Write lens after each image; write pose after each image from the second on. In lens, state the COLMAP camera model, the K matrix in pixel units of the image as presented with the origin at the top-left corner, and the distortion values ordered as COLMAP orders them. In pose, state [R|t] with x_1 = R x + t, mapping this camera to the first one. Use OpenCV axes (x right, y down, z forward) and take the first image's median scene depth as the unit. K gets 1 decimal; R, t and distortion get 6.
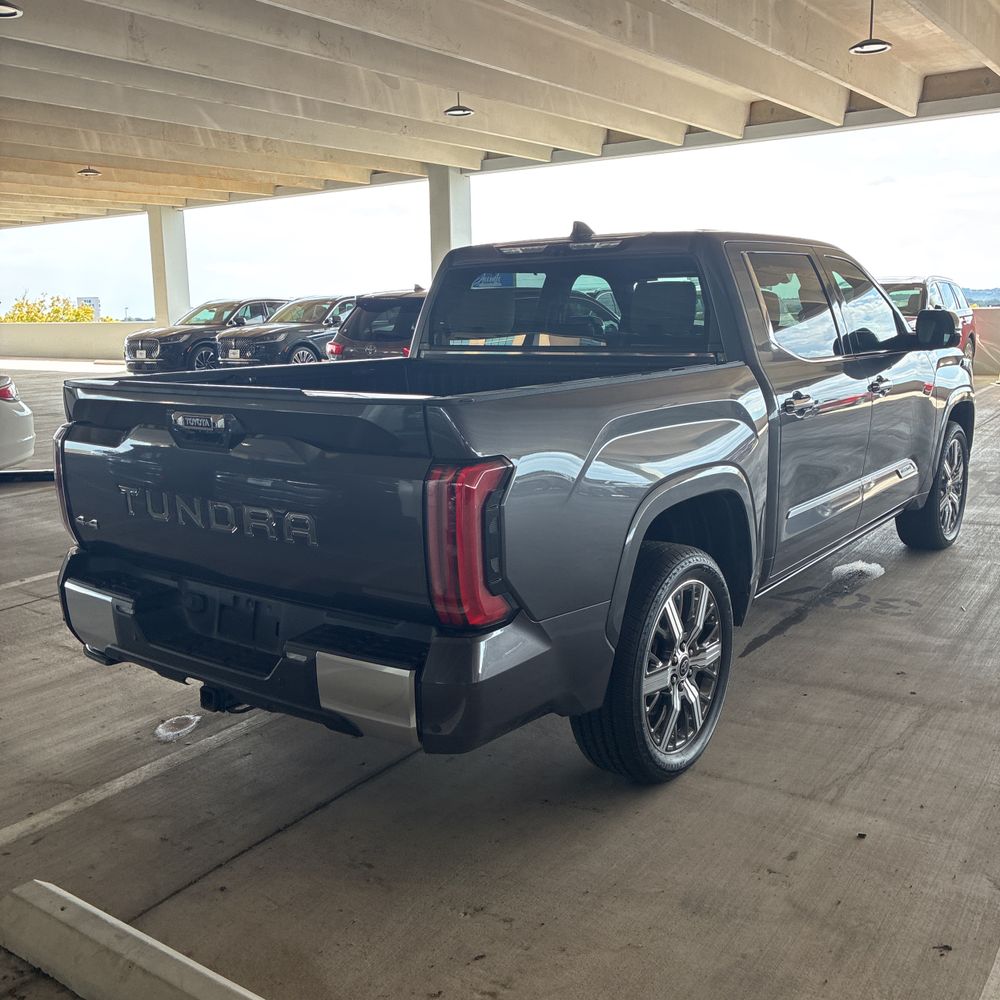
lens RADIAL K [[1023.4, 0, 495.2], [0, 1023.4, 490.6], [0, 0, 1]] dist [0.021606, 0.000000]
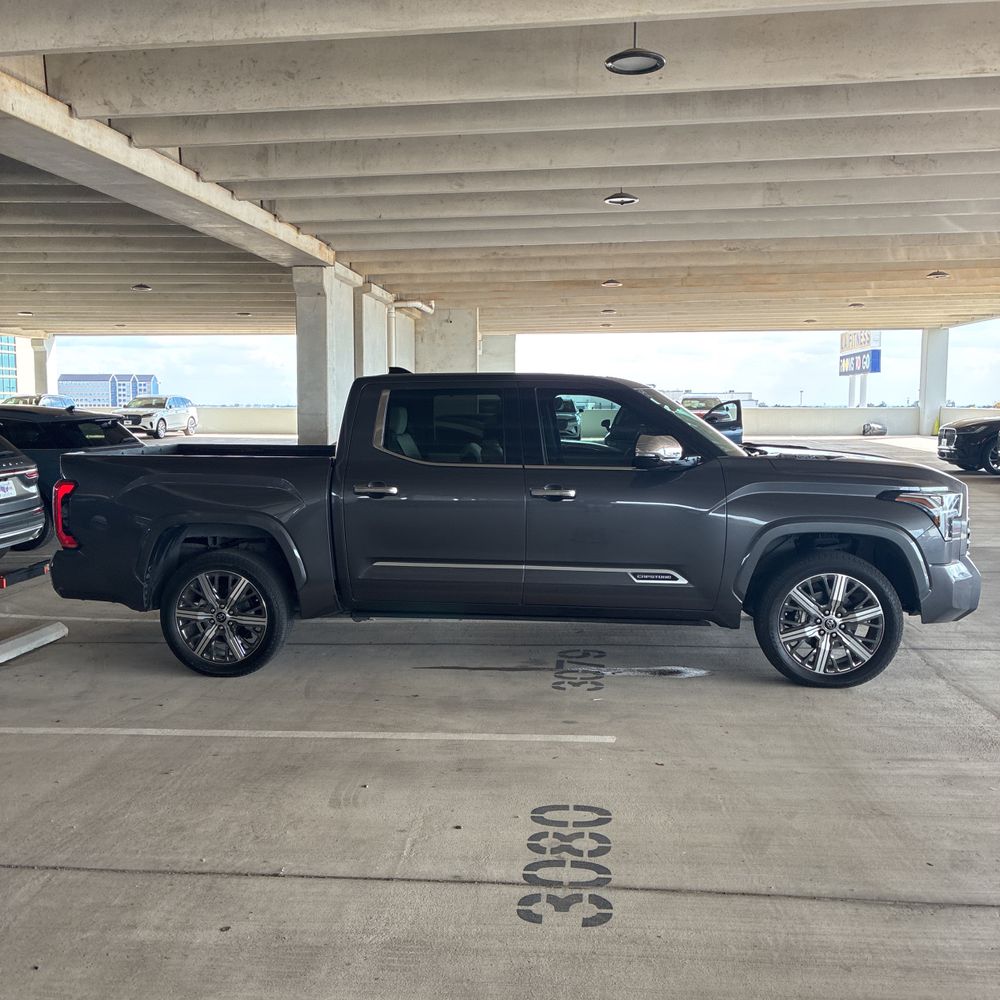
lens RADIAL K [[1023.4, 0, 496.3], [0, 1023.4, 504.2], [0, 0, 1]] dist [0.021606, 0.000000]
pose [[0.505215, 0.112759, -0.855595, 1.075575], [-0.165833, 0.985635, 0.031975, -0.091387], [0.846911, 0.125732, 0.516657, 0.240634]]
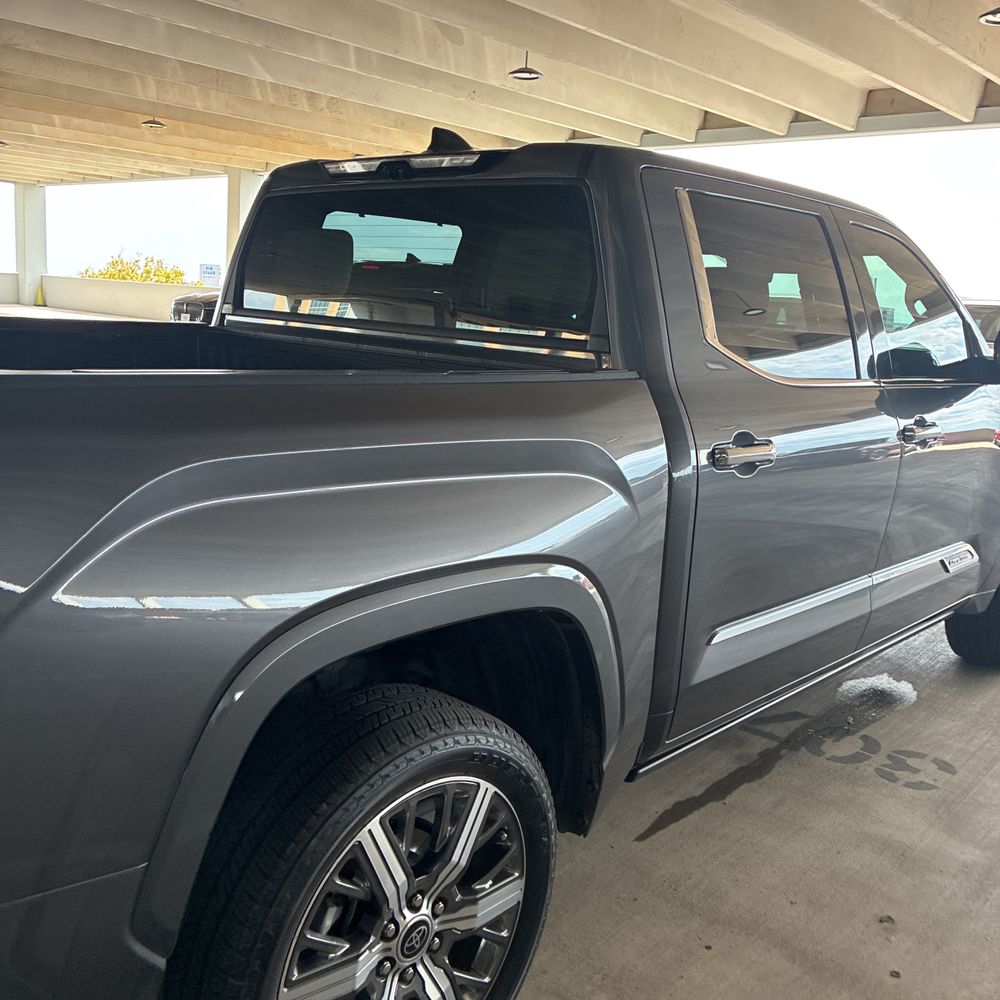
lens RADIAL K [[1023.4, 0, 493.1], [0, 1023.4, 494.3], [0, 0, 1]] dist [0.021606, 0.000000]
pose [[0.990720, 0.099617, -0.092471, 0.135668], [-0.098855, 0.995020, 0.012793, -0.035433], [0.093285, -0.003533, 0.995633, 0.262087]]
